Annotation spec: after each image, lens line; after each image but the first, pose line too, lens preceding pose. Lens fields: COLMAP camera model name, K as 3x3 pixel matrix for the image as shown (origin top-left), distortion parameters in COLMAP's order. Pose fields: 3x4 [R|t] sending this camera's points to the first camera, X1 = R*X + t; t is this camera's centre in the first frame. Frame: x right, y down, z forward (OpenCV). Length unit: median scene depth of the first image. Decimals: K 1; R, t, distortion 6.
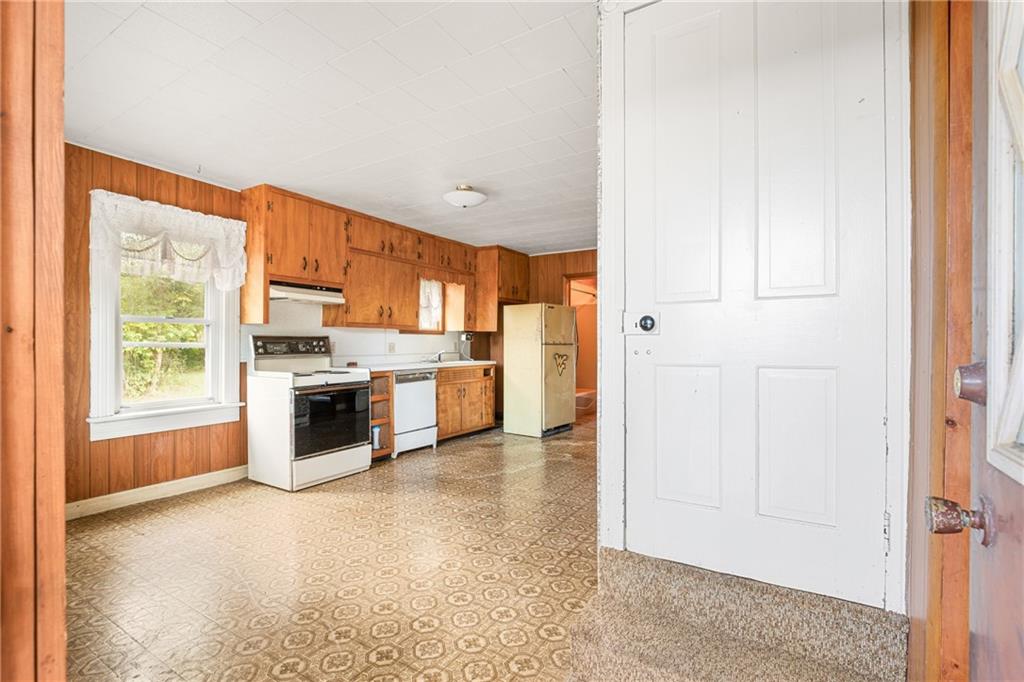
lens RADIAL K [[466.8, 0, 499.1], [0, 466.8, 347.2], [0, 0, 1]] dist [-0.022583, 0.000429]
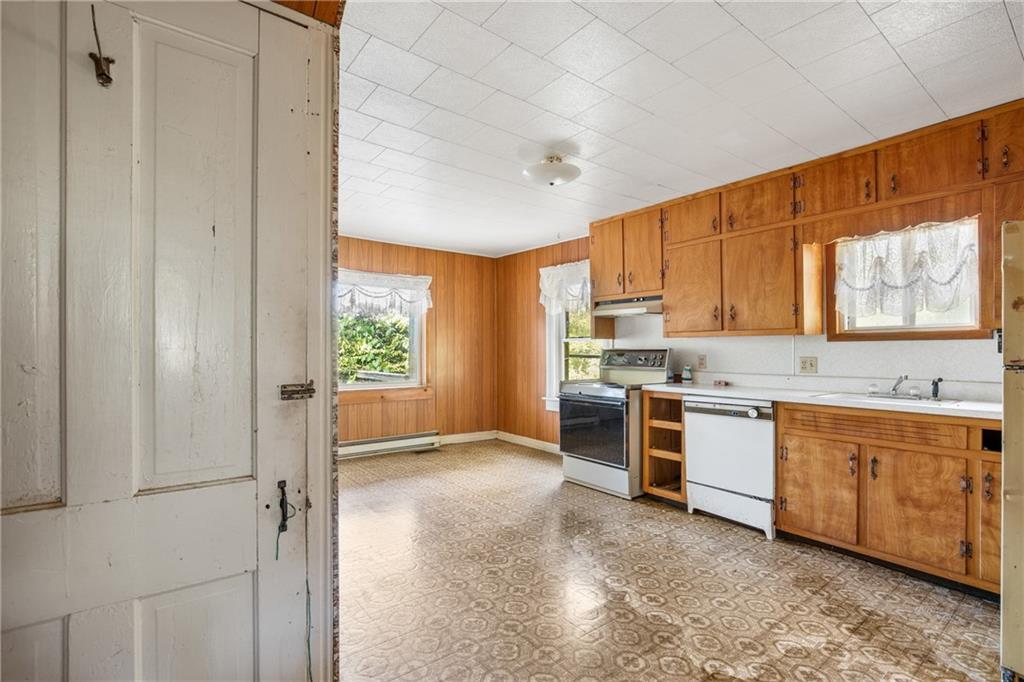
lens RADIAL K [[468.3, 0, 511.8], [0, 468.3, 337.4], [0, 0, 1]] dist [-0.030845, 0.010313]
pose [[-0.336649, -0.028276, -0.941205, 0.629439], [-0.009210, 0.999600, -0.026736, -0.019046], [0.941585, -0.000332, -0.336775, 1.087299]]
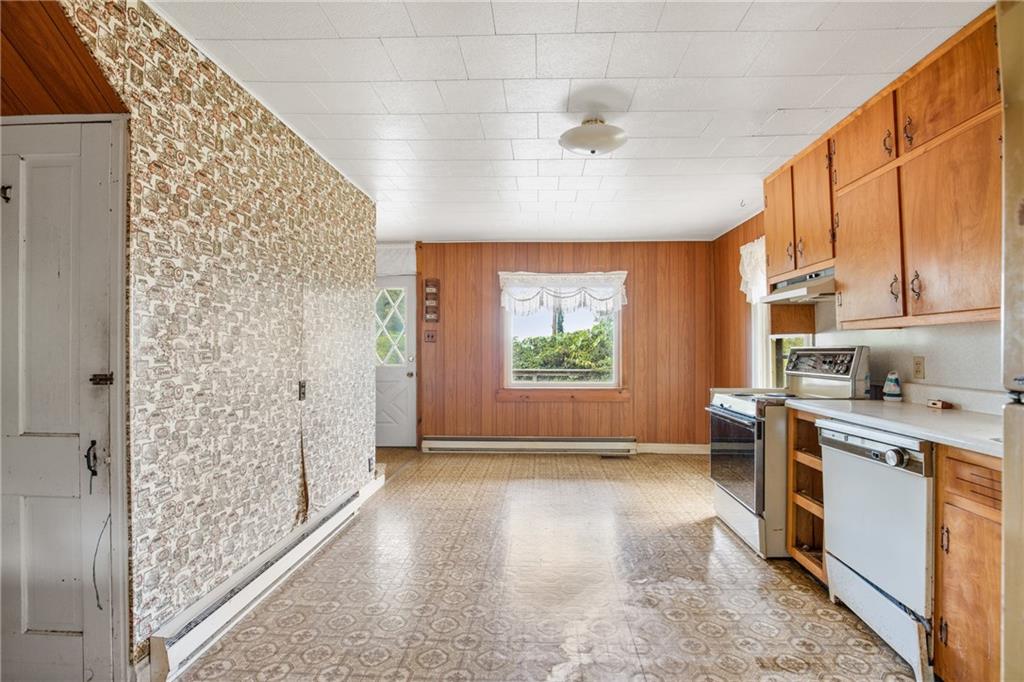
lens RADIAL K [[481.0, 0, 531.9], [0, 481.0, 334.2], [0, 0, 1]] dist [-0.035009, 0.008255]
pose [[-0.854187, -0.017987, -0.519654, 0.321787], [-0.004675, 0.999627, -0.026915, -0.022268], [0.519944, -0.020561, -0.853953, 1.390887]]
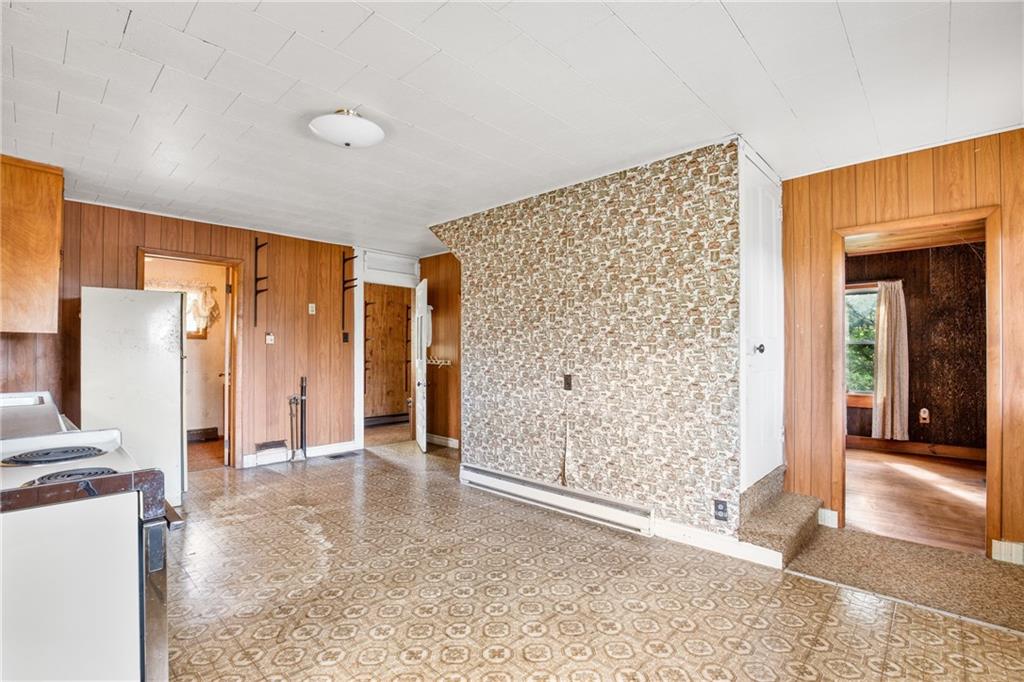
lens RADIAL K [[473.4, 0, 506.8], [0, 473.4, 343.8], [0, 0, 1]] dist [-0.030648, 0.000683]
pose [[0.190819, 0.012973, 0.981539, -0.595123], [0.004317, 0.999892, -0.014055, -0.017765], [-0.981616, 0.006920, 0.190743, 0.601227]]
